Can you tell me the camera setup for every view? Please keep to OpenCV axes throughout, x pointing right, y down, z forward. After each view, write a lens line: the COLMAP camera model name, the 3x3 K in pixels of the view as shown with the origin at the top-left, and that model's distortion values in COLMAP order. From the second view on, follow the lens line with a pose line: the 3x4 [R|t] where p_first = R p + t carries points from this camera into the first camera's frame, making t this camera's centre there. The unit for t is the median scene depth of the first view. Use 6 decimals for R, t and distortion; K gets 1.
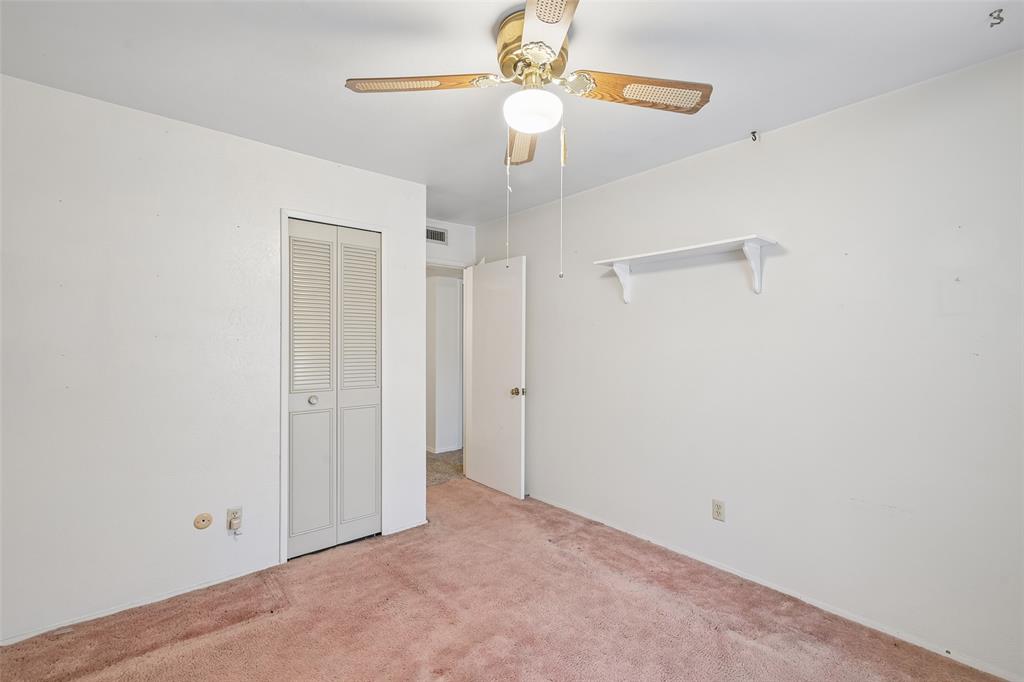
lens RADIAL K [[461.8, 0, 511.4], [0, 461.8, 341.0], [0, 0, 1]] dist [0.002477, 0.000150]
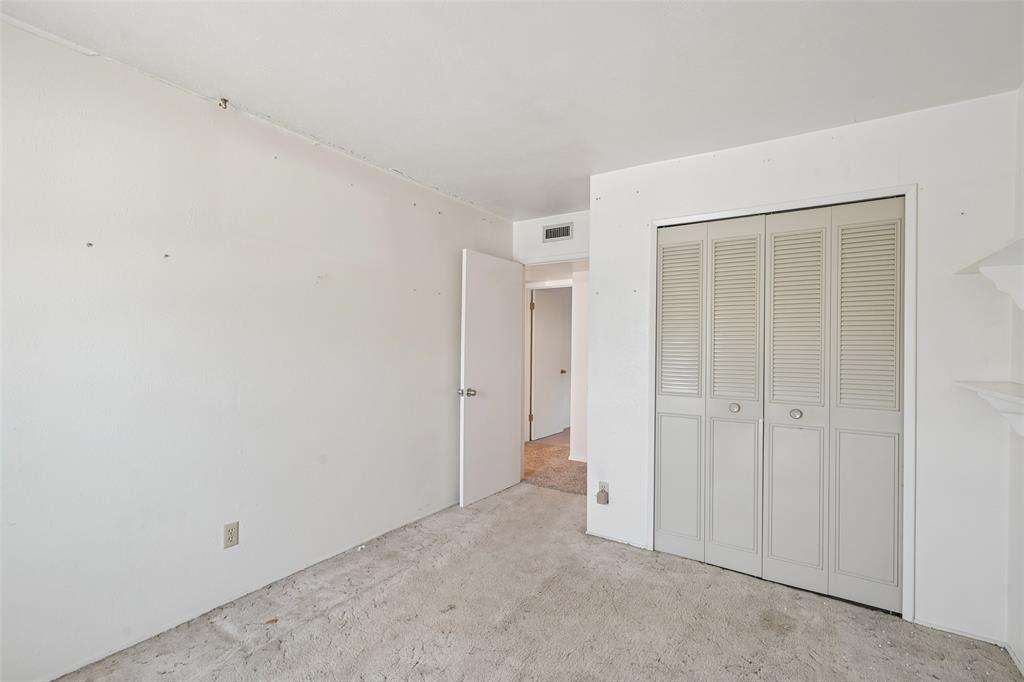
lens RADIAL K [[461.8, 0, 511.4], [0, 461.8, 342.6], [0, 0, 1]] dist [0.002477, 0.000150]
pose [[0.270457, -0.003036, -0.962727, 0.347112], [-0.007379, 0.999959, -0.005227, 0.002568], [0.962704, 0.008517, 0.270424, 0.309691]]
